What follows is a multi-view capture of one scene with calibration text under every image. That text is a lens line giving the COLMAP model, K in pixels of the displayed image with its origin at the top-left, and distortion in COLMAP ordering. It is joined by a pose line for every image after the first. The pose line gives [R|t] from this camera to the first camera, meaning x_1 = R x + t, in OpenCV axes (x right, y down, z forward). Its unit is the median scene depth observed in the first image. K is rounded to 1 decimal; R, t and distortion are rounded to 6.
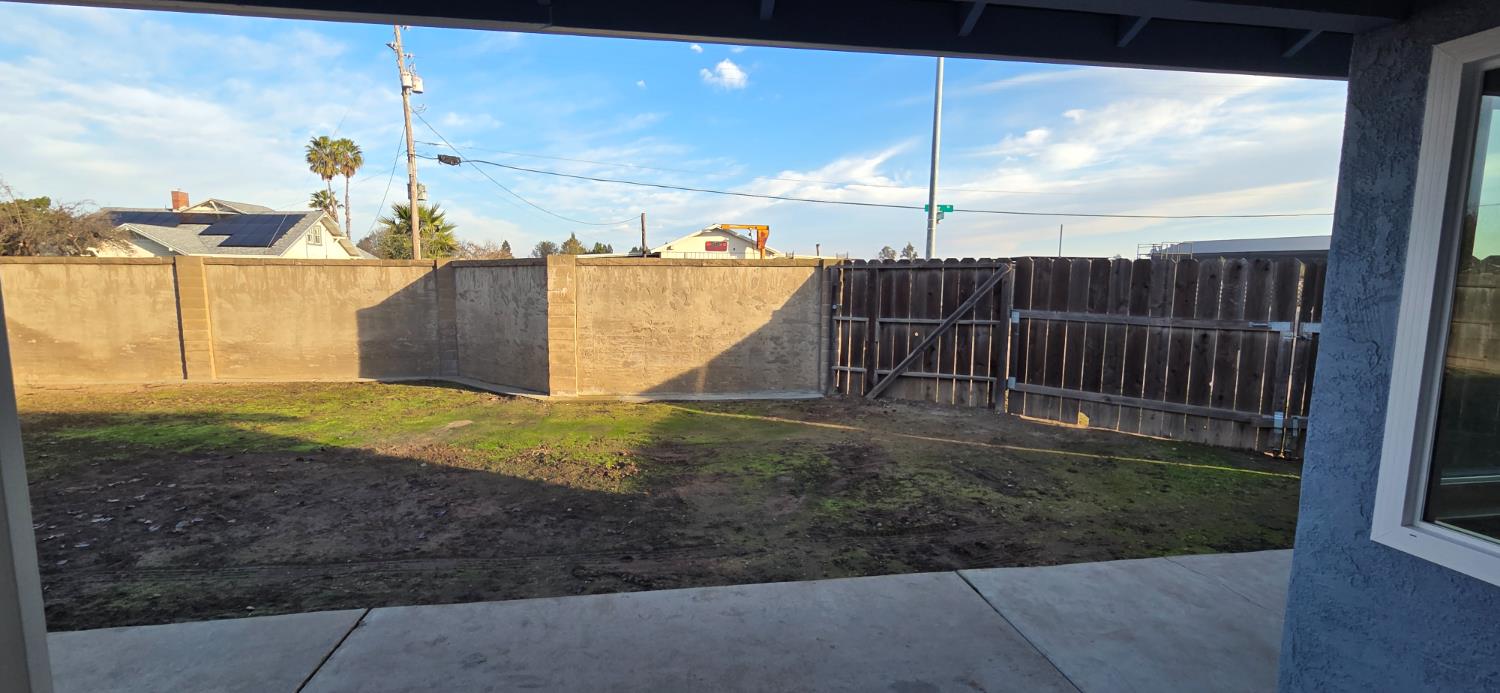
lens RADIAL K [[638.4, 0, 744.8], [0, 638.4, 350.0], [0, 0, 1]] dist [-0.002744, 0.000037]
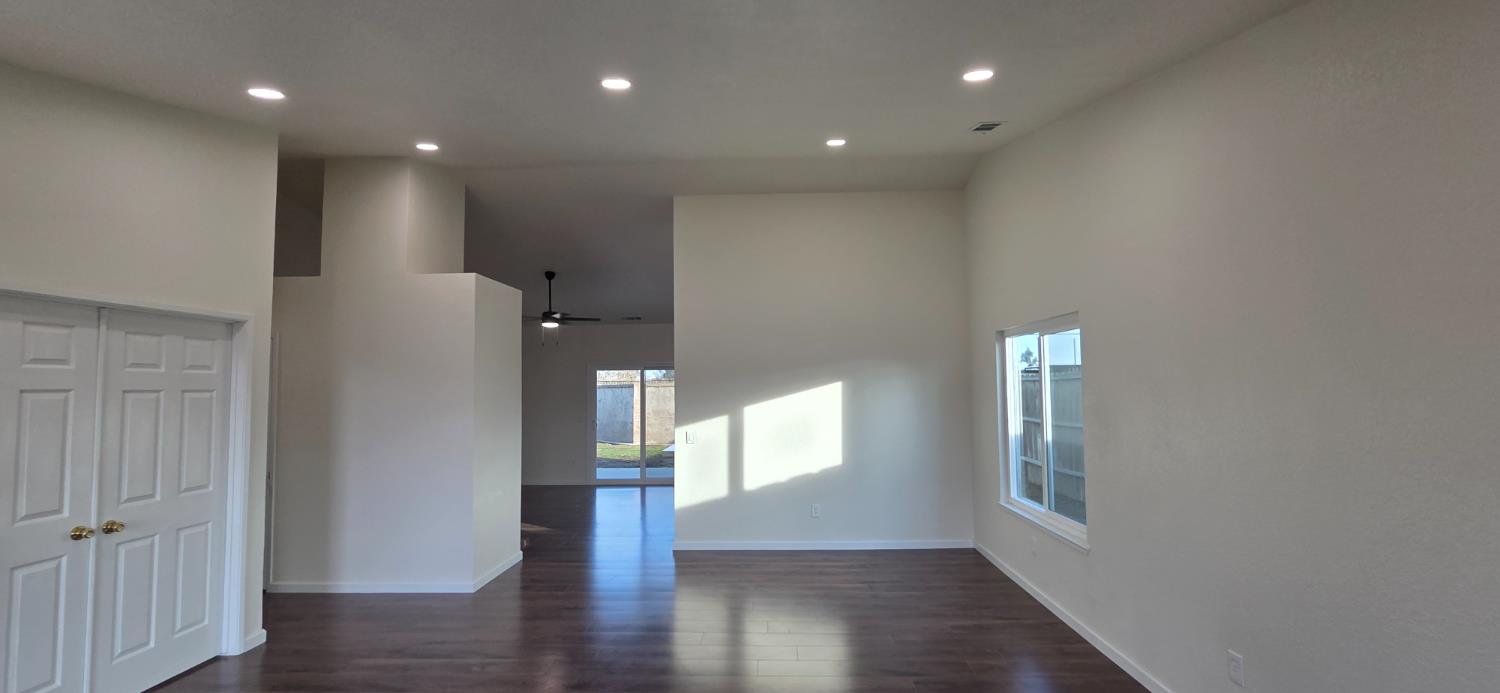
lens RADIAL K [[638.4, 0, 744.8], [0, 638.4, 350.0], [0, 0, 1]] dist [-0.002744, 0.000037]
pose [[0.981929, -0.031007, -0.186692, 0.526315], [-0.003478, 0.983364, -0.181614, 0.155645], [0.189217, 0.178981, 0.965486, -1.203126]]
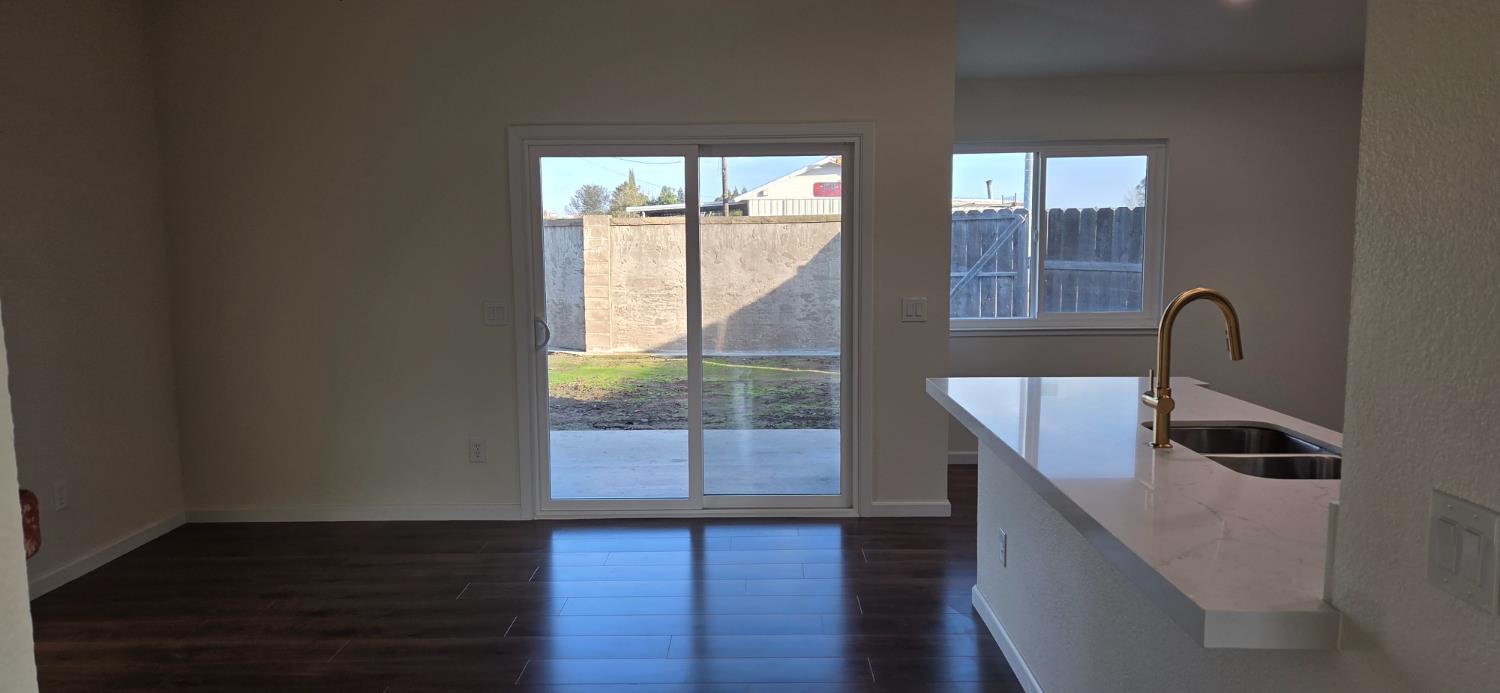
lens RADIAL K [[990.6, 0, 721.5], [0, 990.6, 347.2], [0, 0, 1]] dist [0.008433, 0.000252]
pose [[0.986324, 0.000122, -0.164819, 0.174359], [-0.001493, 0.999965, -0.008197, 0.075969], [0.164813, 0.008331, 0.986290, -0.542477]]
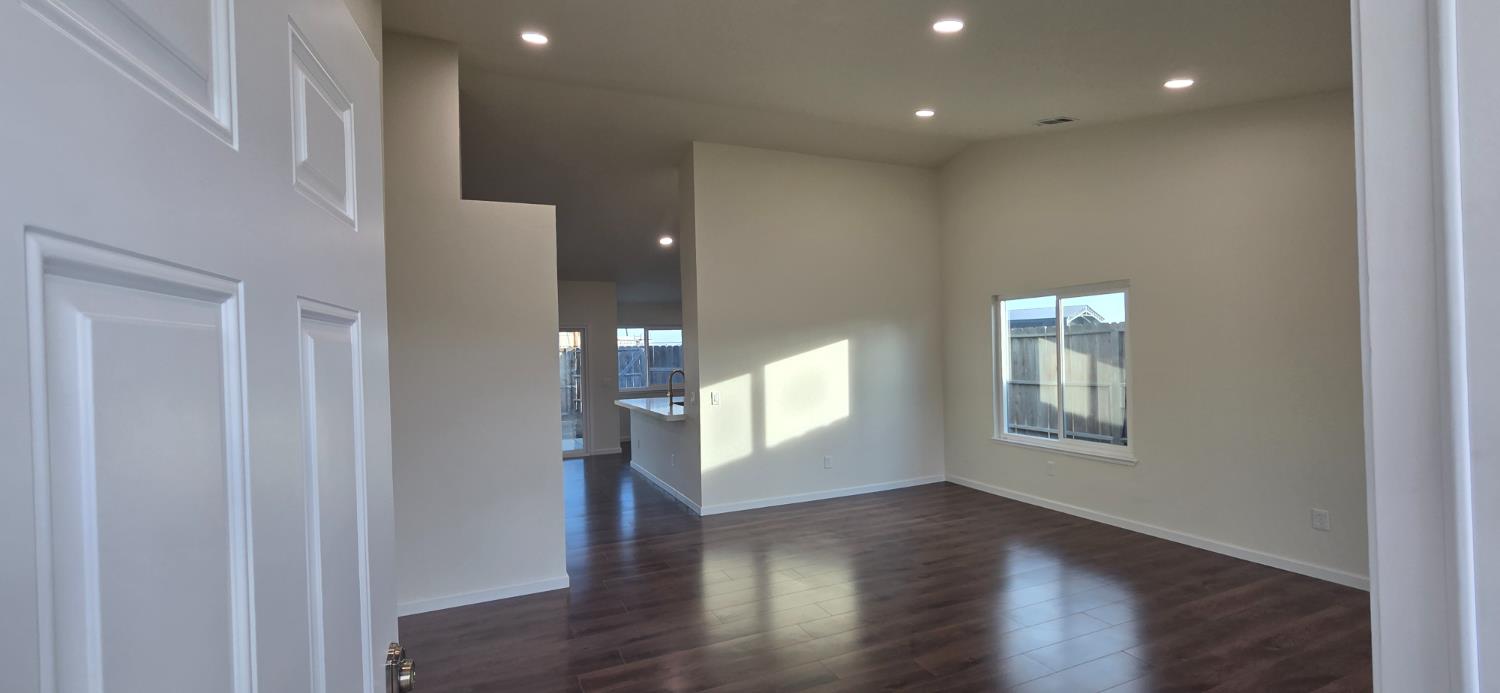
lens RADIAL K [[638.4, 0, 744.8], [0, 638.4, 350.0], [0, 0, 1]] dist [-0.002744, 0.000037]
pose [[0.960238, -0.029300, 0.277642, 0.103024], [0.065374, 0.990427, -0.121578, 0.157344], [-0.271422, 0.134894, 0.952961, -1.170239]]
